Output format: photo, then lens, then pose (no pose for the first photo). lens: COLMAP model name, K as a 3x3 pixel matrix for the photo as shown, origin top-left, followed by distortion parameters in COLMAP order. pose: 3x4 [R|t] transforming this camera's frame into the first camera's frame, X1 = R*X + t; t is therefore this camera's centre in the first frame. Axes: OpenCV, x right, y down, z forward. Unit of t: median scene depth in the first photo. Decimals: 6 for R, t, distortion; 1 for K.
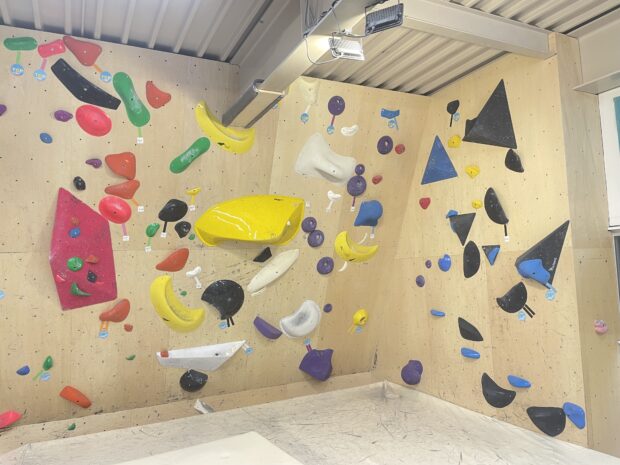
lens RADIAL K [[468.5, 0, 312.7], [0, 468.5, 233.5], [0, 0, 1]] dist [0.088023, -0.115502]
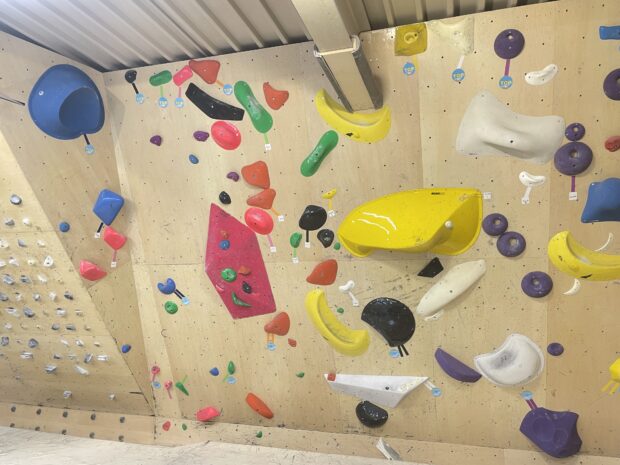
lens RADIAL K [[468.5, 0, 309.0], [0, 468.5, 234.6], [0, 0, 1]] dist [0.088023, -0.115502]
pose [[0.724641, -0.048284, -0.687433, 0.310368], [0.023535, 0.998694, -0.045338, 0.023970], [0.688725, 0.016675, 0.724831, 0.333627]]
